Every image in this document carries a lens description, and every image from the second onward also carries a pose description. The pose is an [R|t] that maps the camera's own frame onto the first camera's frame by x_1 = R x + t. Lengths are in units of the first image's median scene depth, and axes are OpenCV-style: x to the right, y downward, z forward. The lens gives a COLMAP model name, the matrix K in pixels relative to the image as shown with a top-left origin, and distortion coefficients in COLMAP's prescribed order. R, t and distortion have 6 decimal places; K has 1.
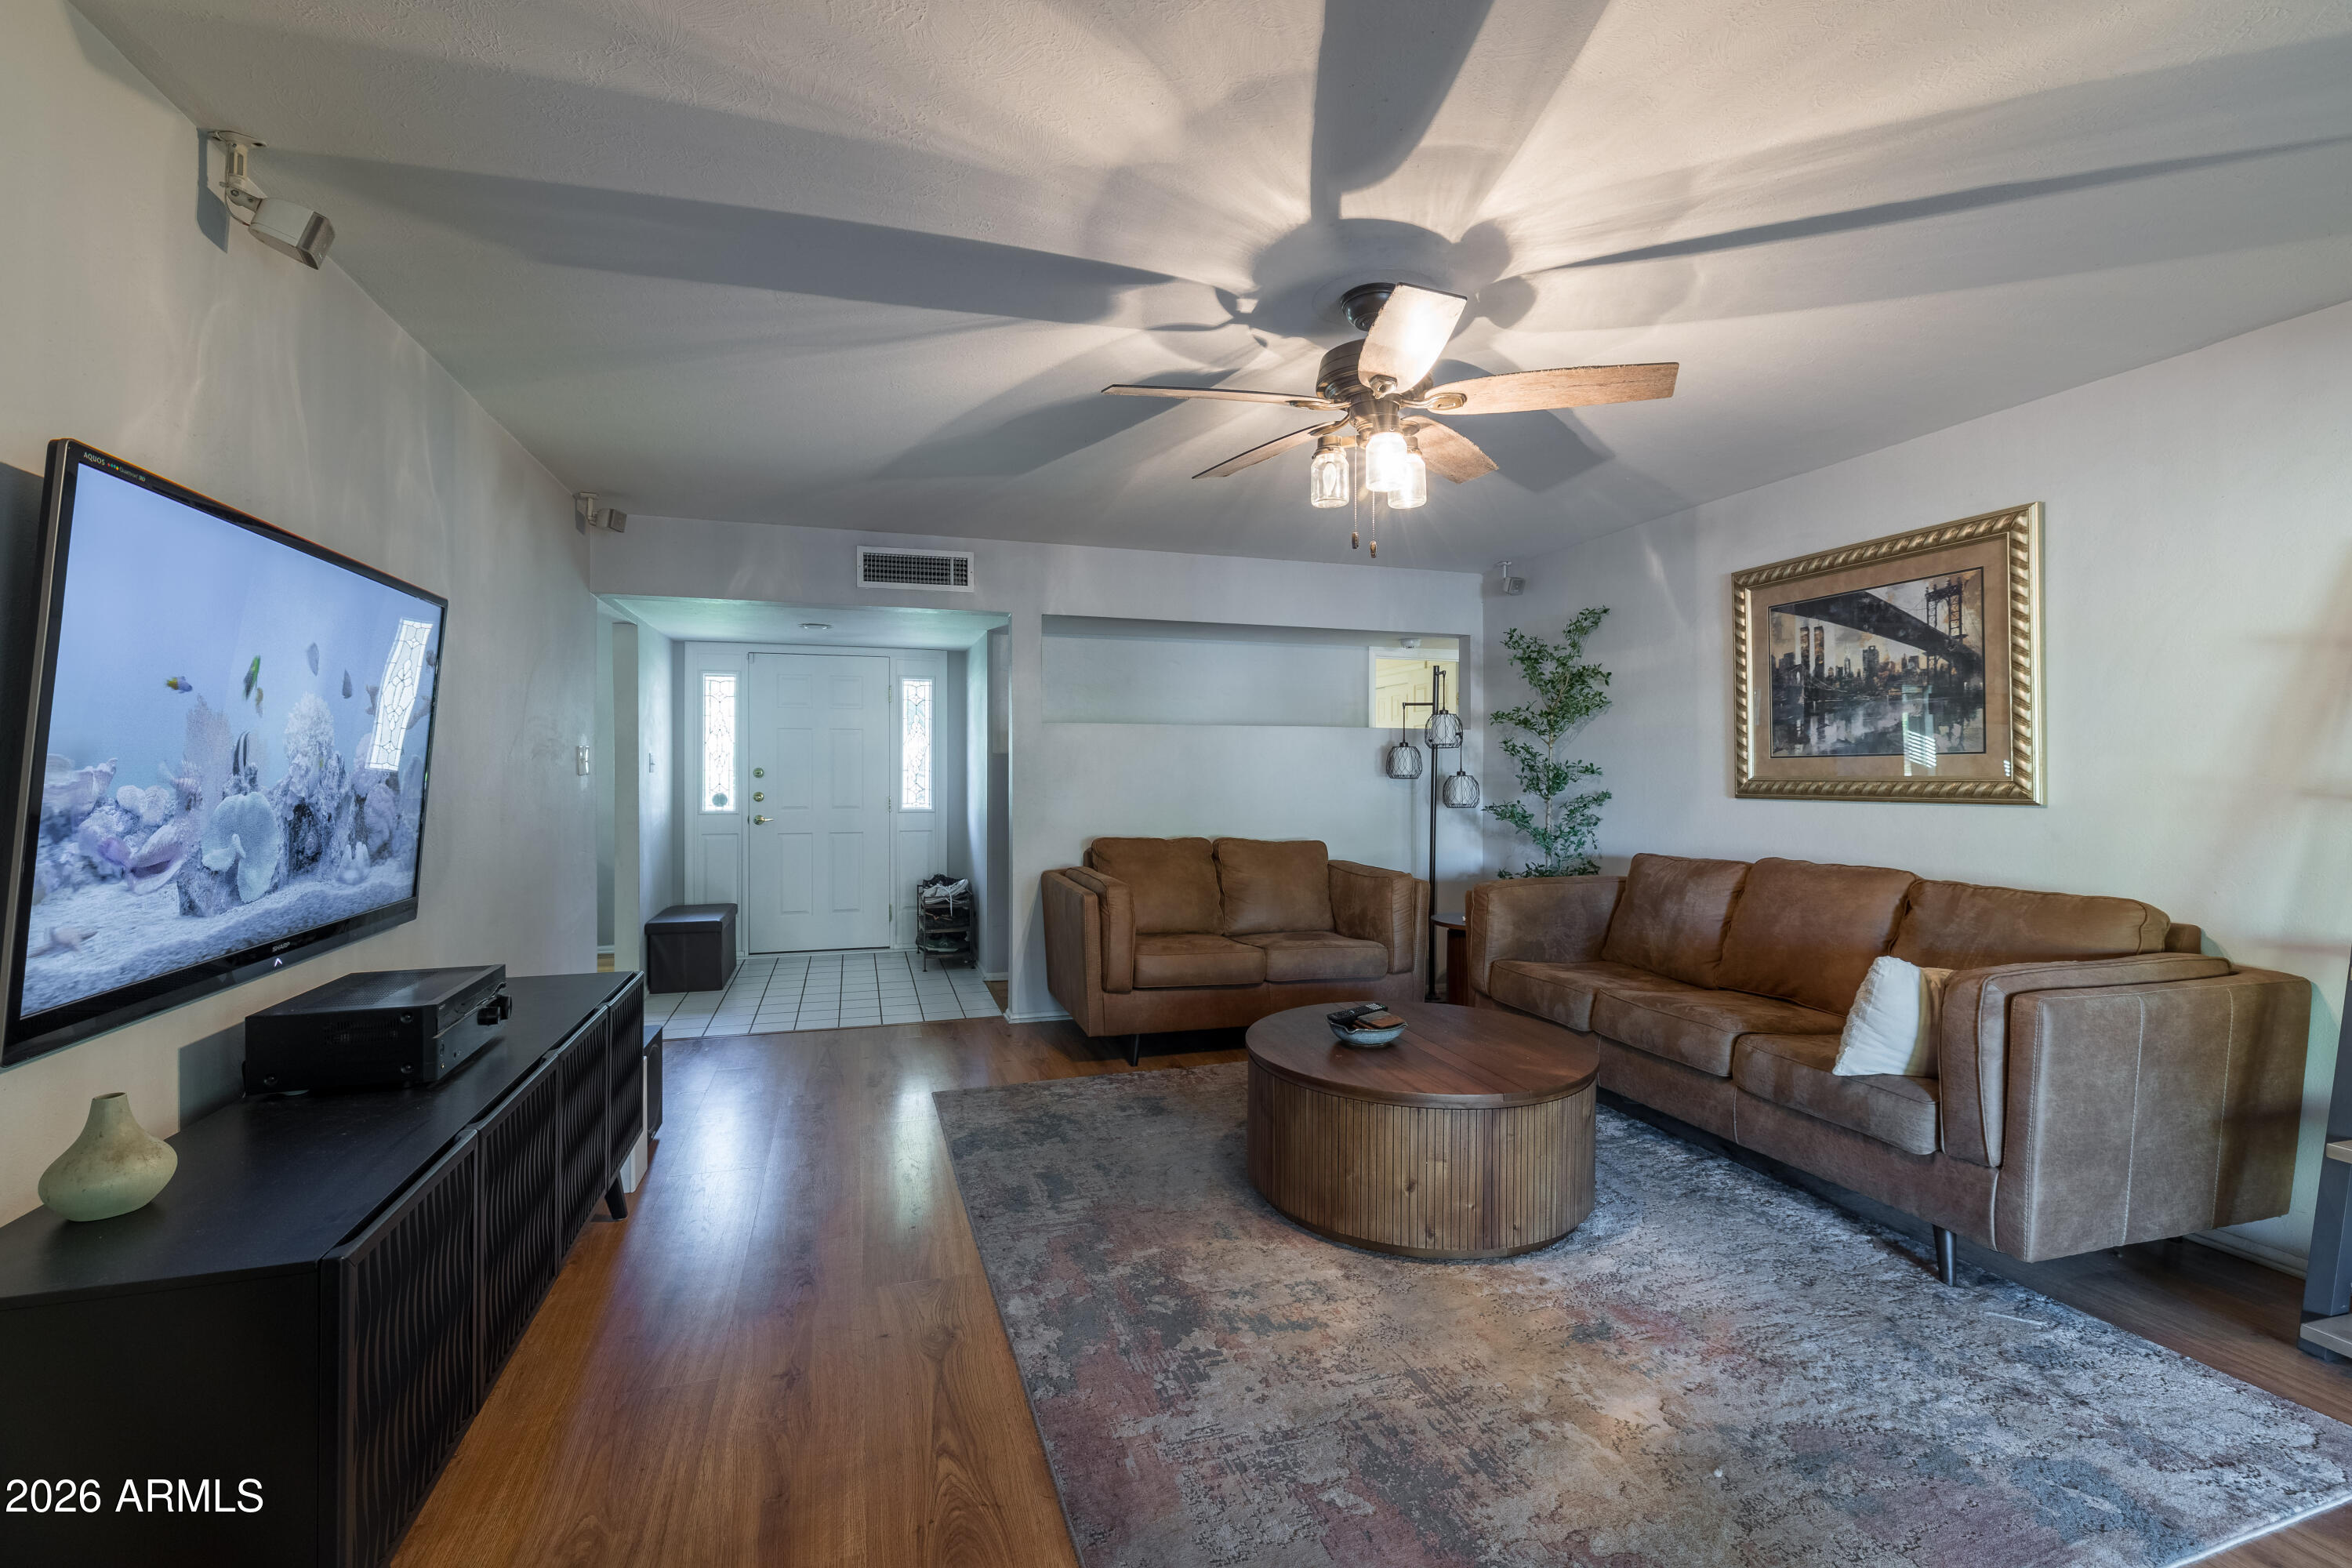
lens RADIAL K [[1014.8, 0, 1173.7], [0, 1014.8, 772.4], [0, 0, 1]] dist [0.002034, 0.000737]
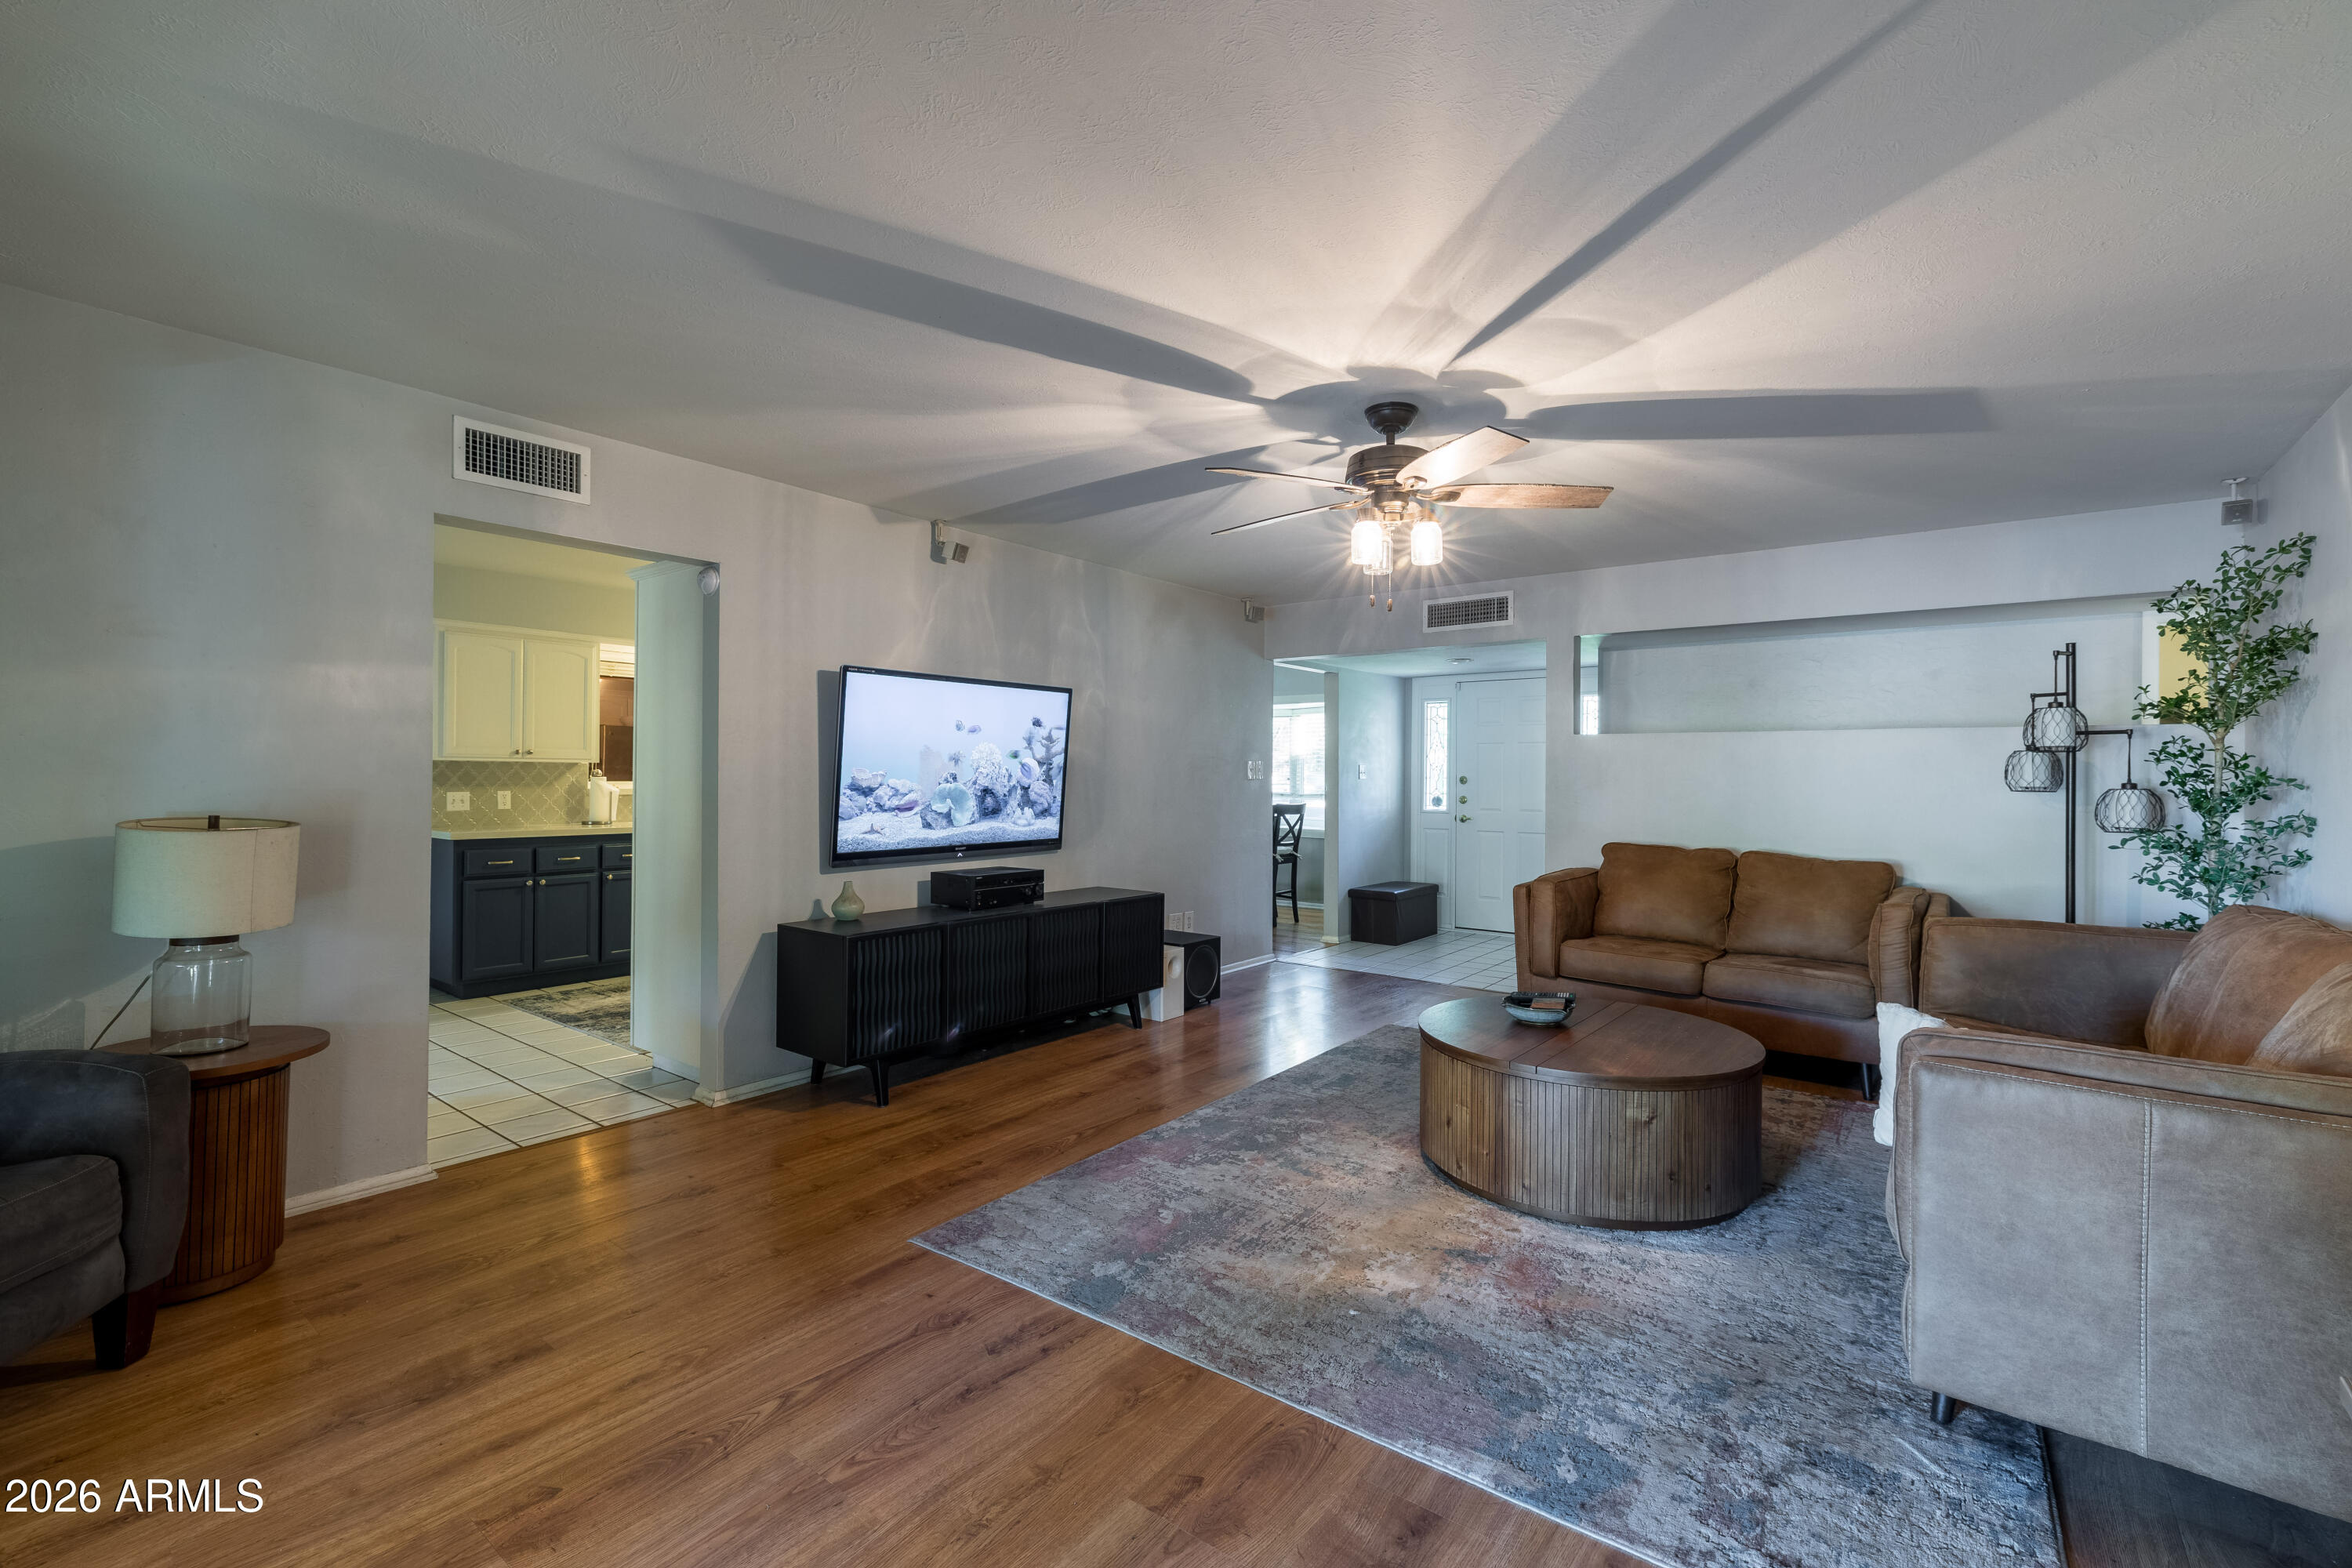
lens RADIAL K [[1014.8, 0, 1173.7], [0, 1014.8, 772.4], [0, 0, 1]] dist [0.002034, 0.000737]
pose [[0.572175, 0.001533, -0.820130, 1.032560], [-0.009854, 0.999939, -0.005005, 0.001853], [0.820073, 0.010945, 0.572155, 0.038243]]
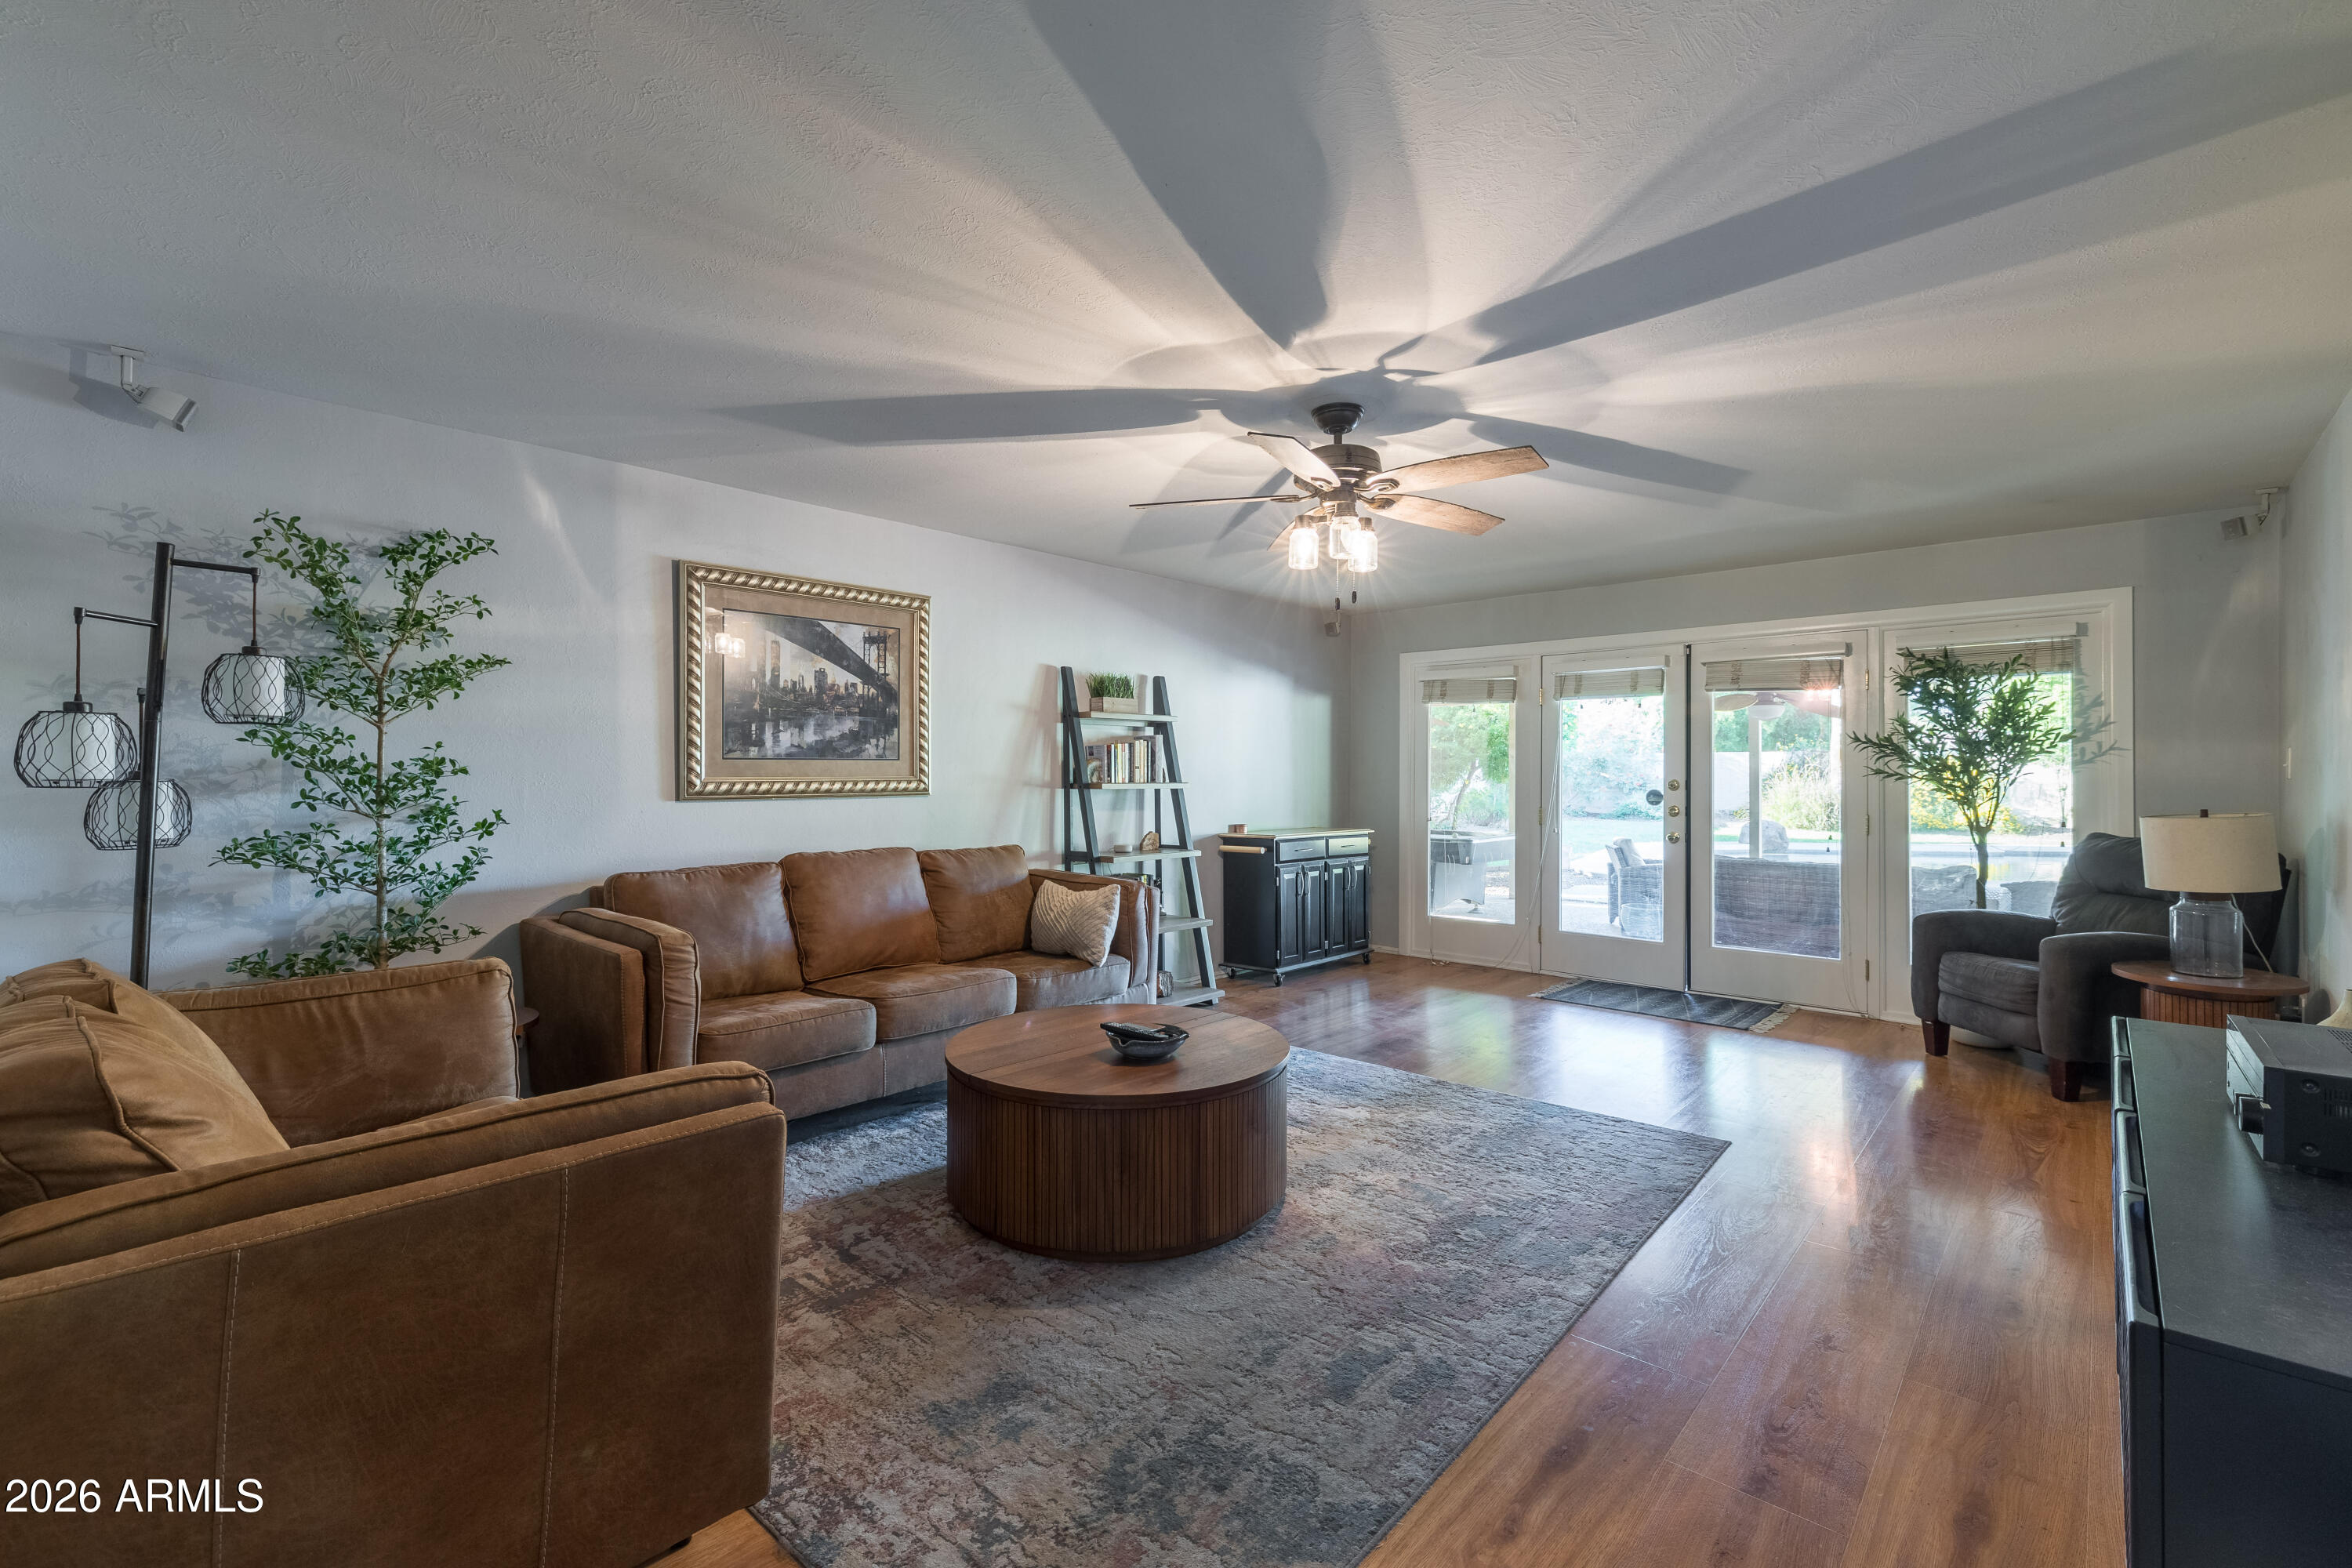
lens RADIAL K [[1014.8, 0, 1173.7], [0, 1014.8, 772.4], [0, 0, 1]] dist [0.002034, 0.000737]
pose [[-0.501828, 0.000262, 0.864968, -0.776163], [-0.000946, 0.999999, -0.000851, -0.001058], [-0.864967, -0.001246, -0.501827, 1.727426]]
